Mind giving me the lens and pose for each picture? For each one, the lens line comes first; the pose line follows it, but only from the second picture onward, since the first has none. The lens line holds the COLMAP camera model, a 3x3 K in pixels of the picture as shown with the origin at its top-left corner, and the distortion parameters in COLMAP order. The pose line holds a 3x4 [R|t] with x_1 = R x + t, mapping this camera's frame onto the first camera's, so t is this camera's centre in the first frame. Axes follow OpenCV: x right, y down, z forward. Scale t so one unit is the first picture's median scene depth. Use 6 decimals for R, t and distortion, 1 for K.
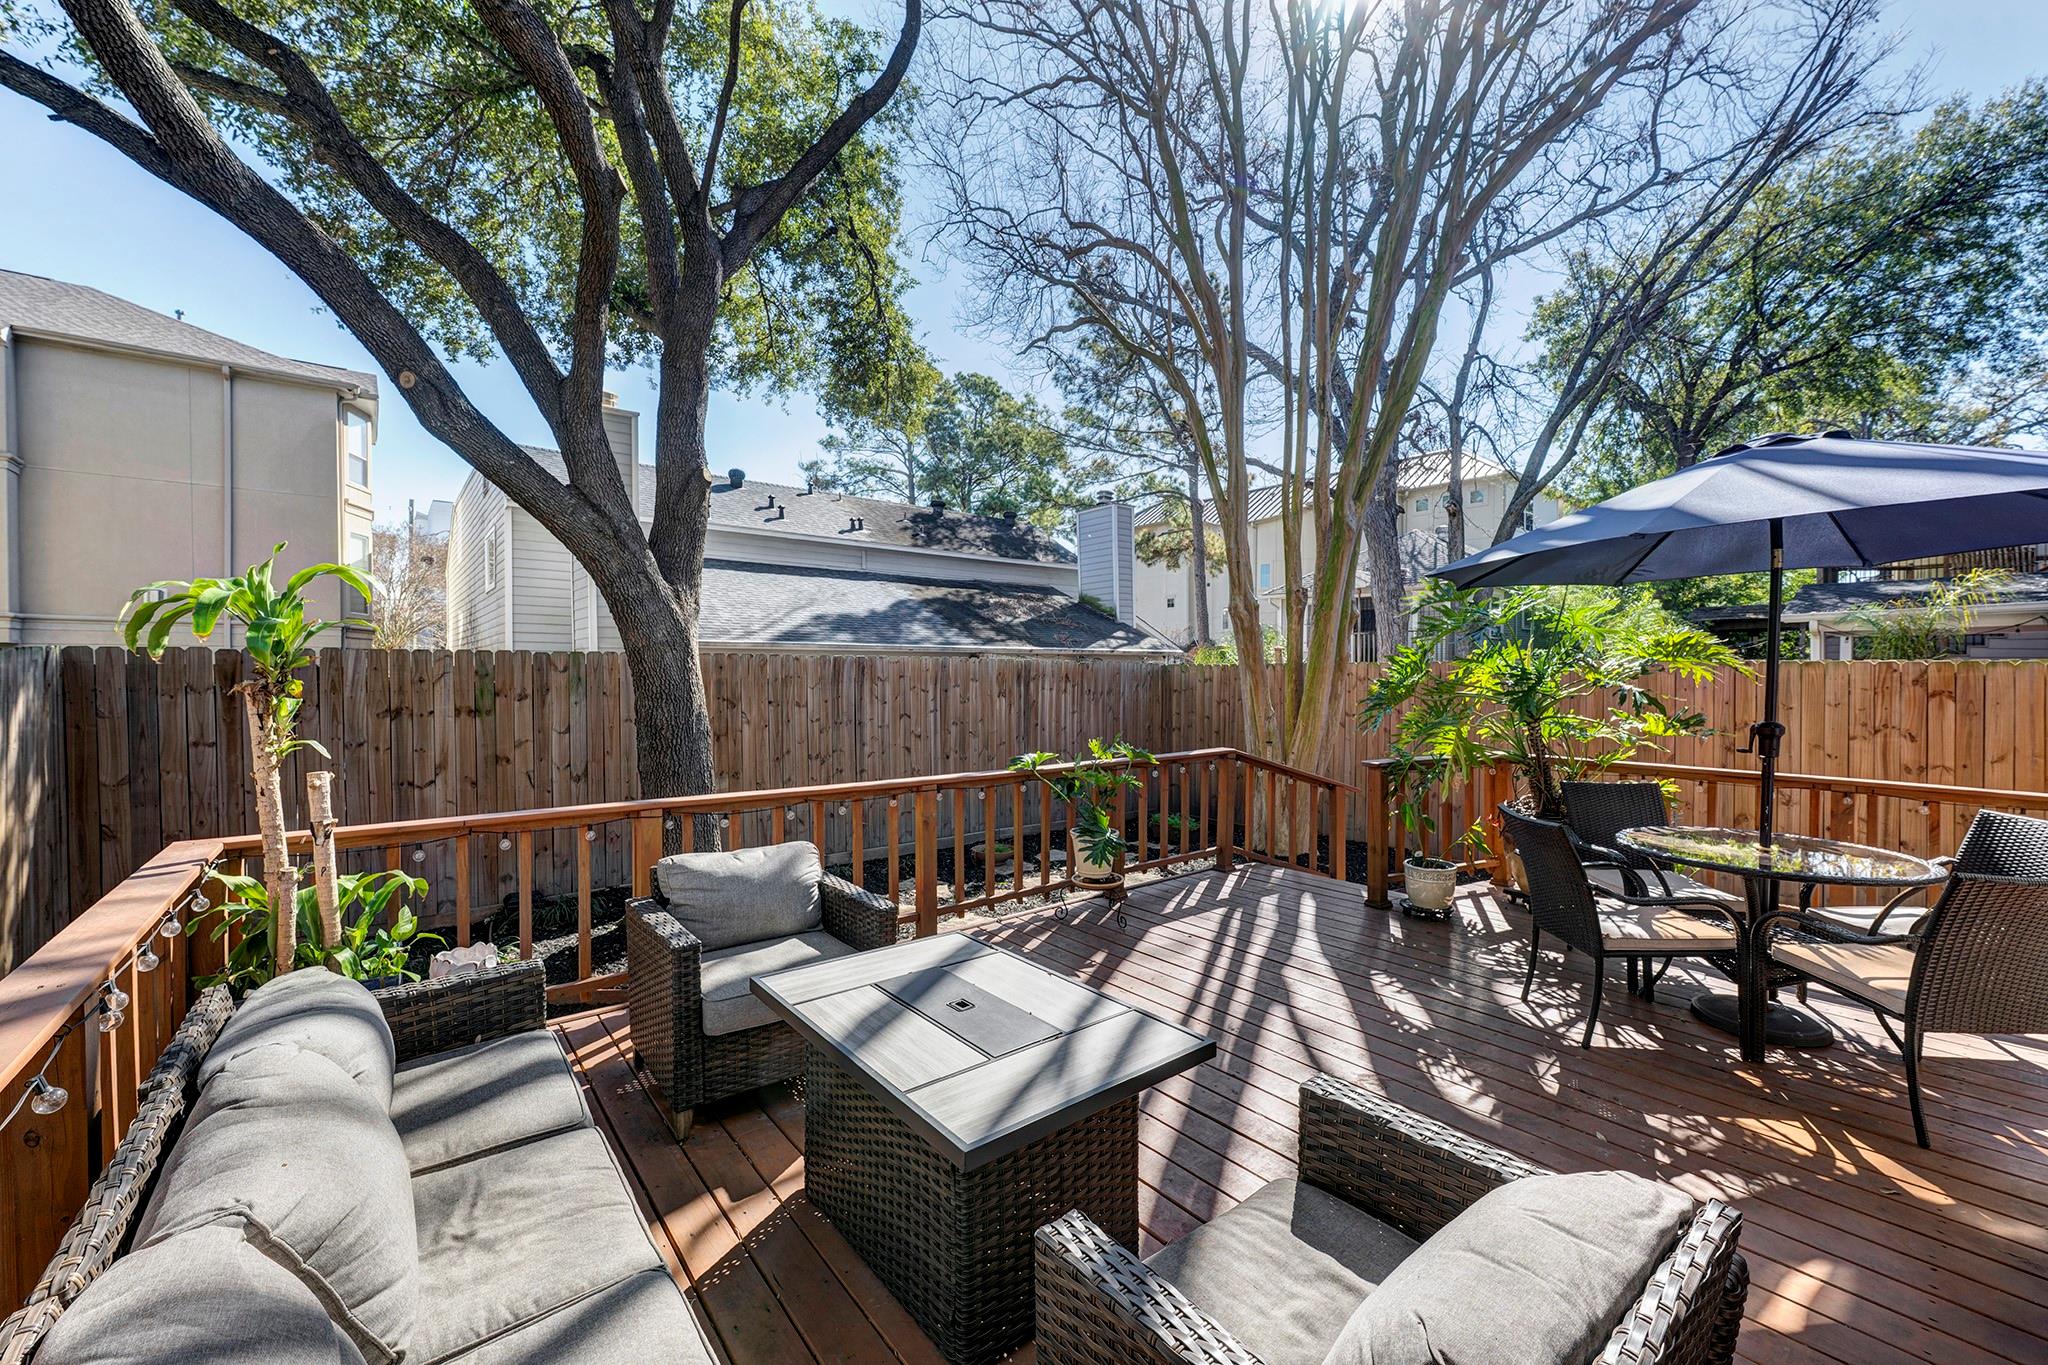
lens RADIAL K [[802.5, 0, 1035.6], [0, 802.5, 678.7], [0, 0, 1]] dist [-0.014492, 0.000411]
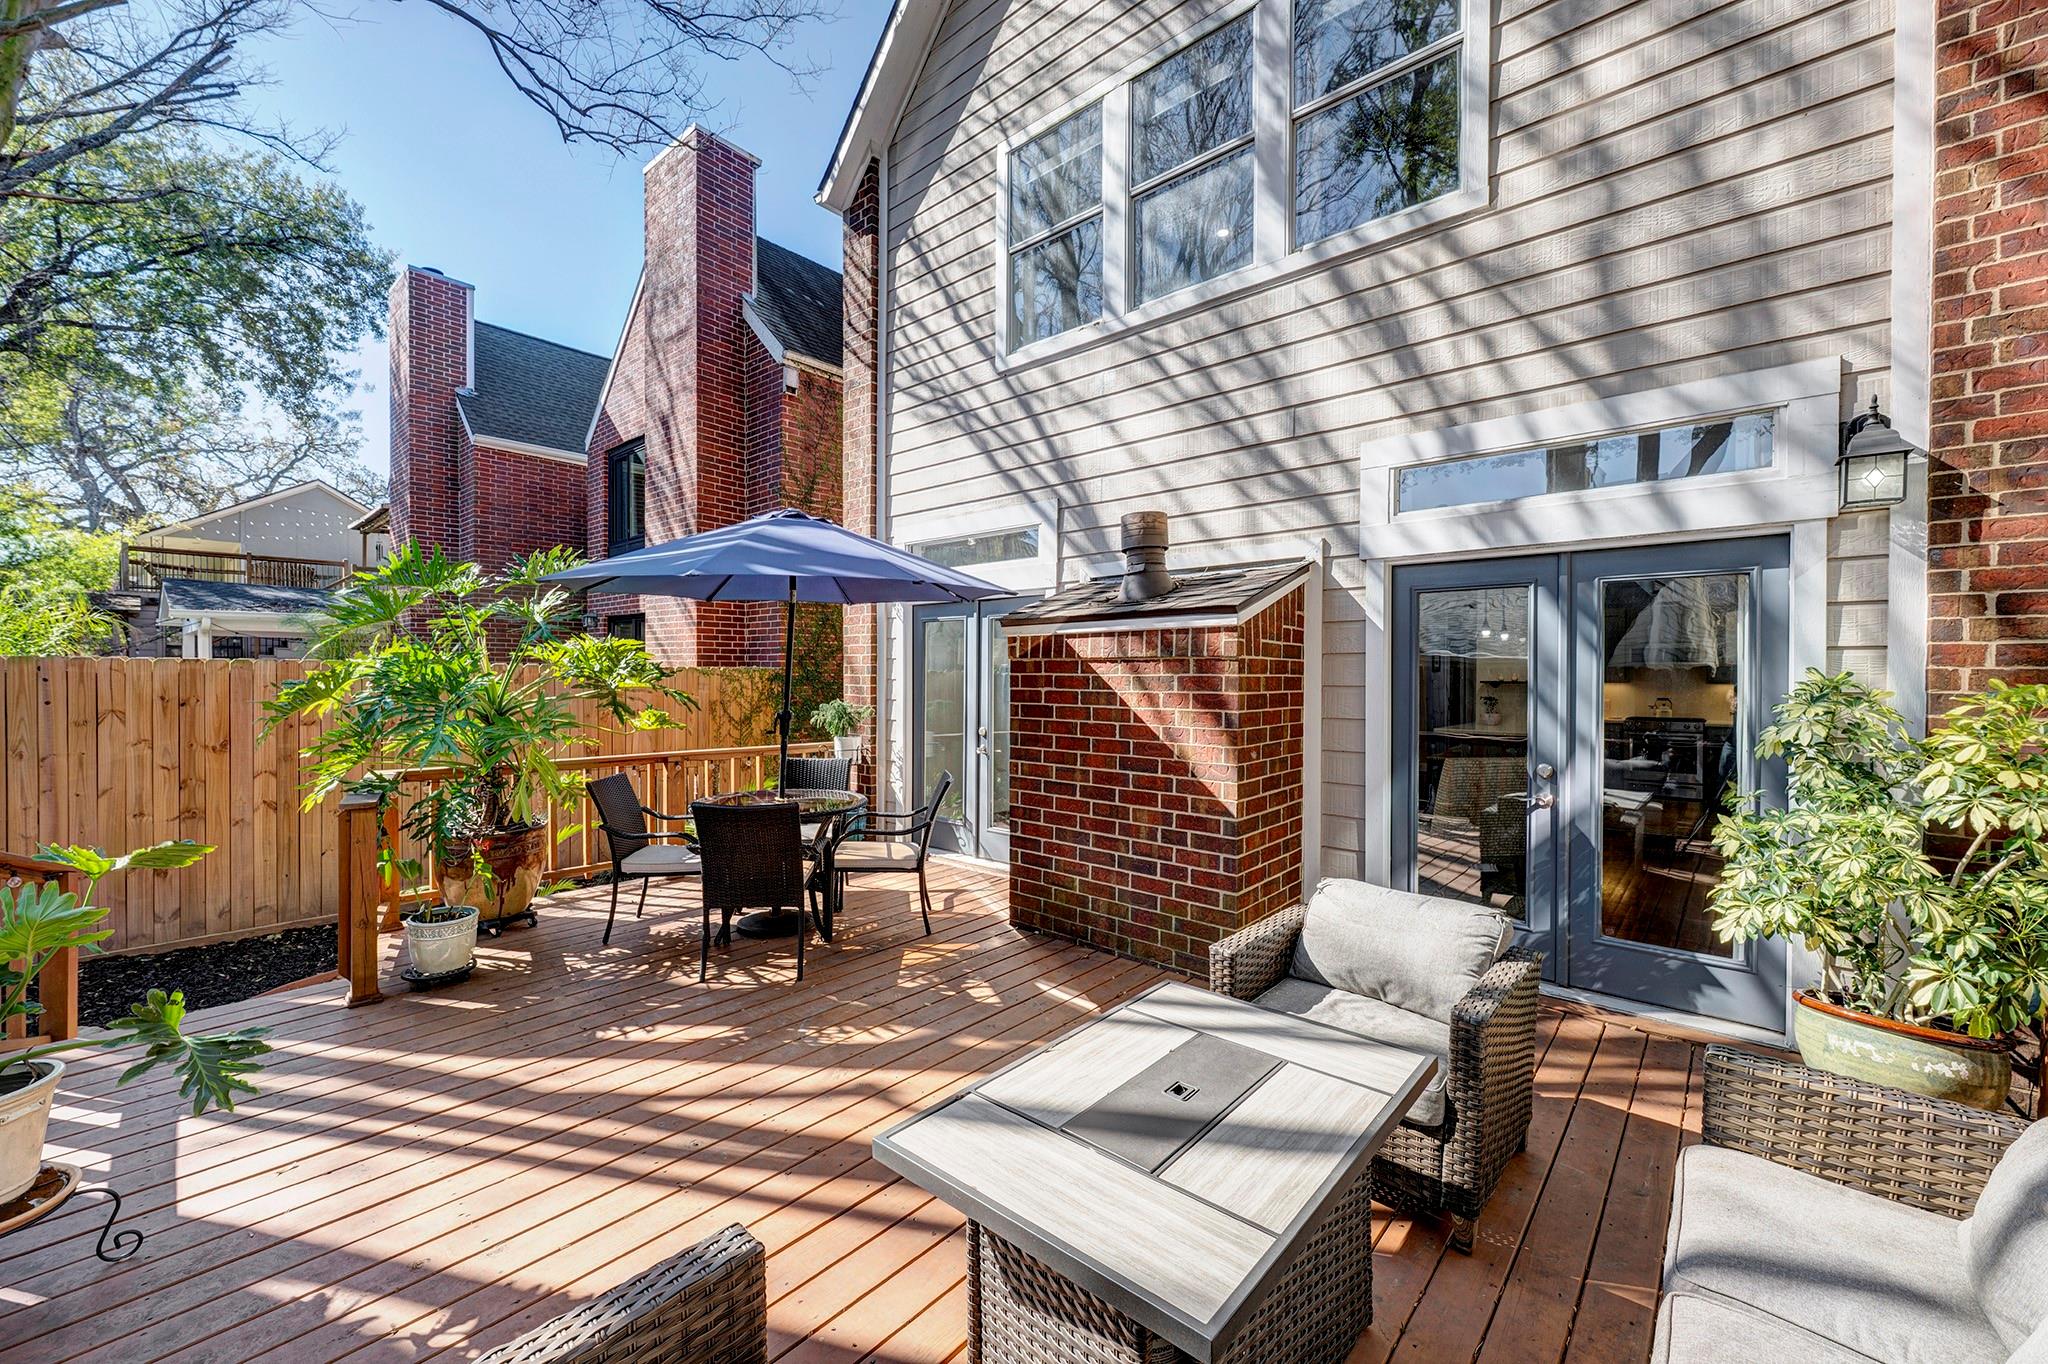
lens RADIAL K [[802.5, 0, 986.8], [0, 802.5, 668.3], [0, 0, 1]] dist [-0.014492, 0.000411]
pose [[-0.128972, 0.004319, 0.991639, -0.475314], [0.012734, 0.999915, -0.002699, -0.011646], [-0.991566, 0.012279, -0.129016, 0.703815]]
